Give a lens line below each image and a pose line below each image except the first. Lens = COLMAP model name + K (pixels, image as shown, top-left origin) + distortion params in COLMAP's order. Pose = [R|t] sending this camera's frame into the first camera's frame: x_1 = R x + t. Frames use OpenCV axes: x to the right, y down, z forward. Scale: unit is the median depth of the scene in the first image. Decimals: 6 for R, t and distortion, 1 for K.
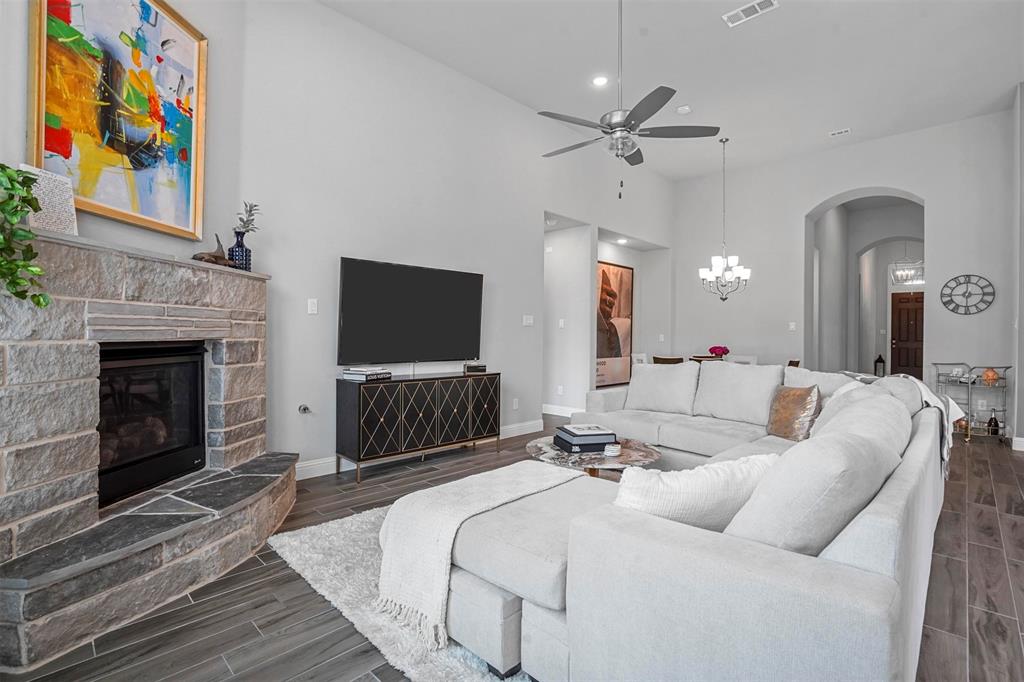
lens RADIAL K [[481.0, 0, 513.8], [0, 481.0, 336.1], [0, 0, 1]] dist [-0.057132, 0.022857]
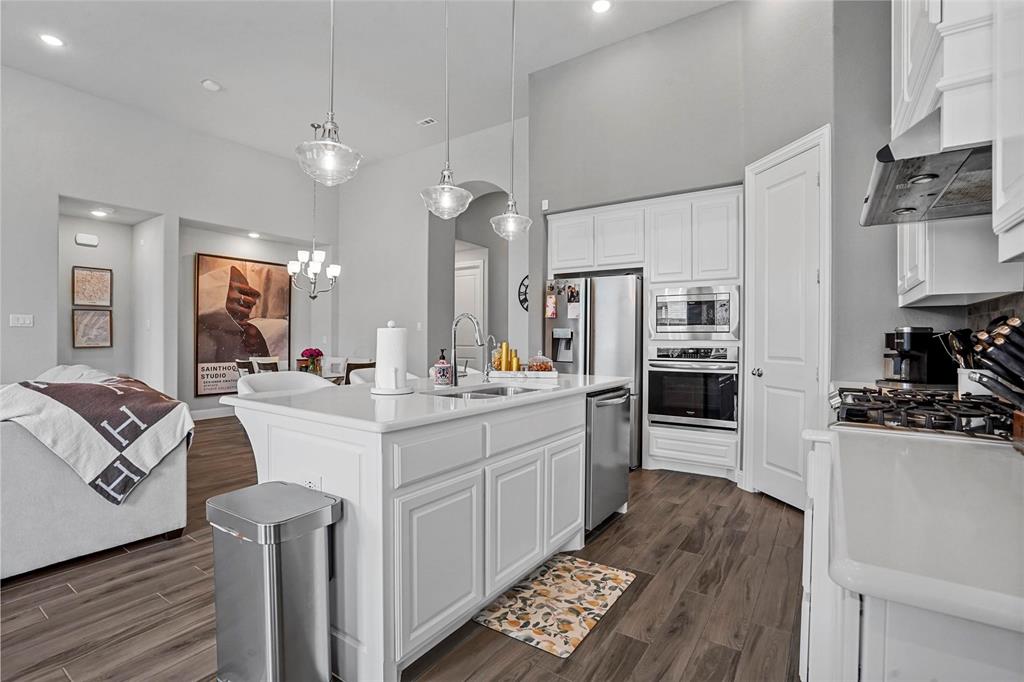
lens RADIAL K [[475.9, 0, 513.4], [0, 475.9, 341.4], [0, 0, 1]] dist [-0.056134, 0.020376]
pose [[0.985354, -0.006645, 0.170392, 1.103433], [0.005953, 0.999972, 0.004573, 0.010074], [-0.170418, -0.003491, 0.985366, 0.047485]]
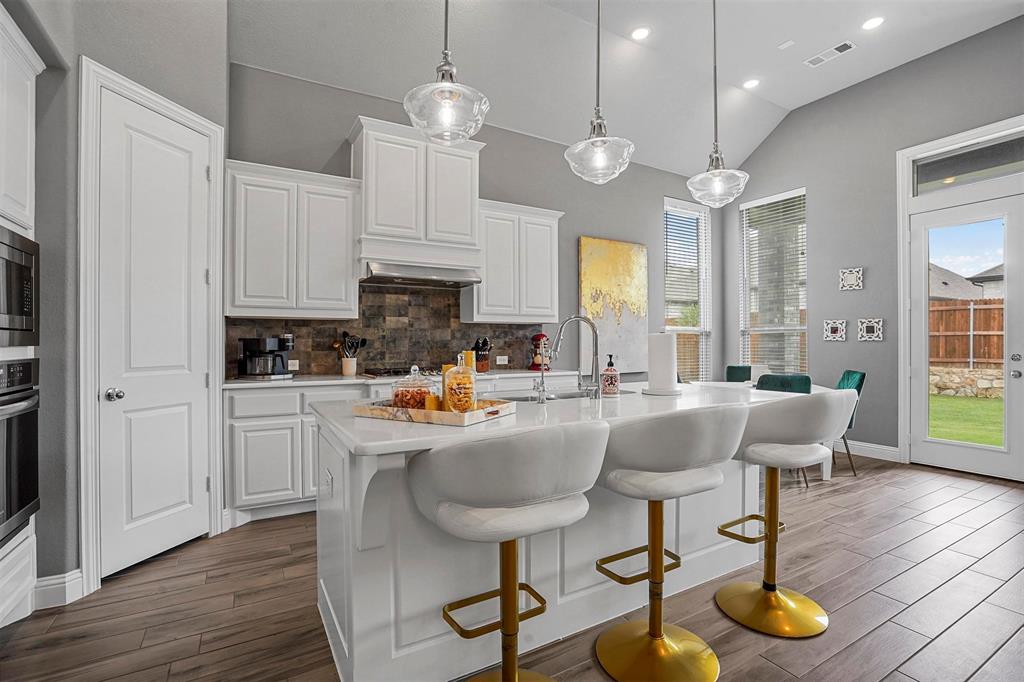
lens RADIAL K [[475.9, 0, 513.4], [0, 475.9, 341.4], [0, 0, 1]] dist [-0.056134, 0.020376]
pose [[-0.961455, -0.006231, 0.274892, 1.073936], [-0.005317, 0.999978, 0.004071, 0.004882], [-0.274911, 0.002452, -0.961466, 1.254104]]
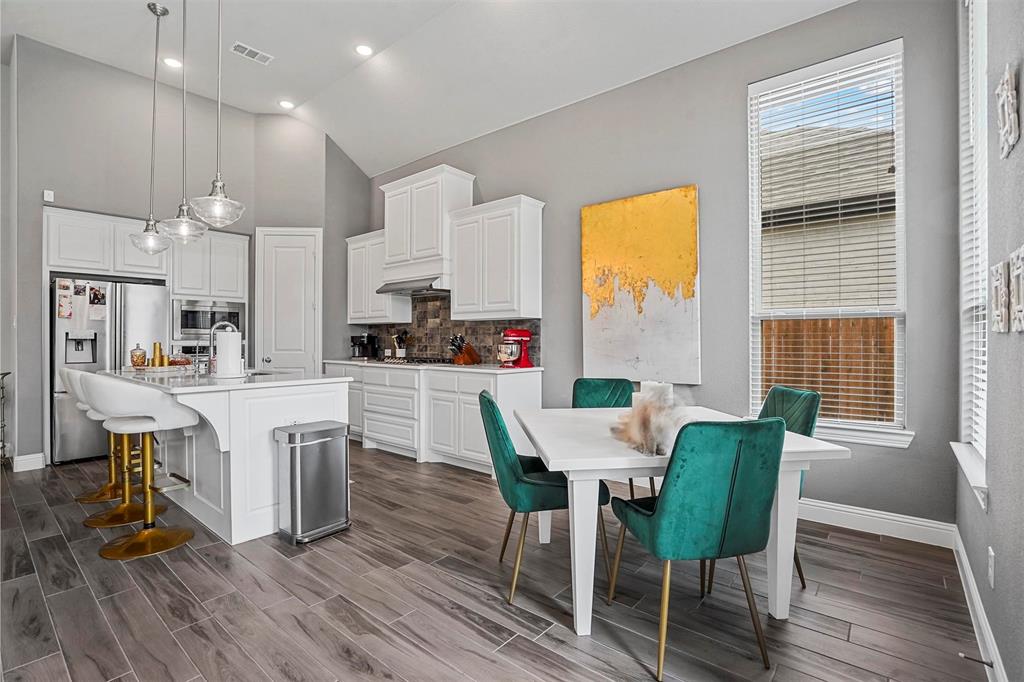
lens RADIAL K [[475.9, 0, 513.4], [0, 475.9, 341.4], [0, 0, 1]] dist [-0.056134, 0.020376]
pose [[-0.077749, -0.013616, 0.996880, 0.237102], [0.004888, 0.999890, 0.014039, 0.003531], [-0.996961, 0.005964, -0.077674, 0.209857]]
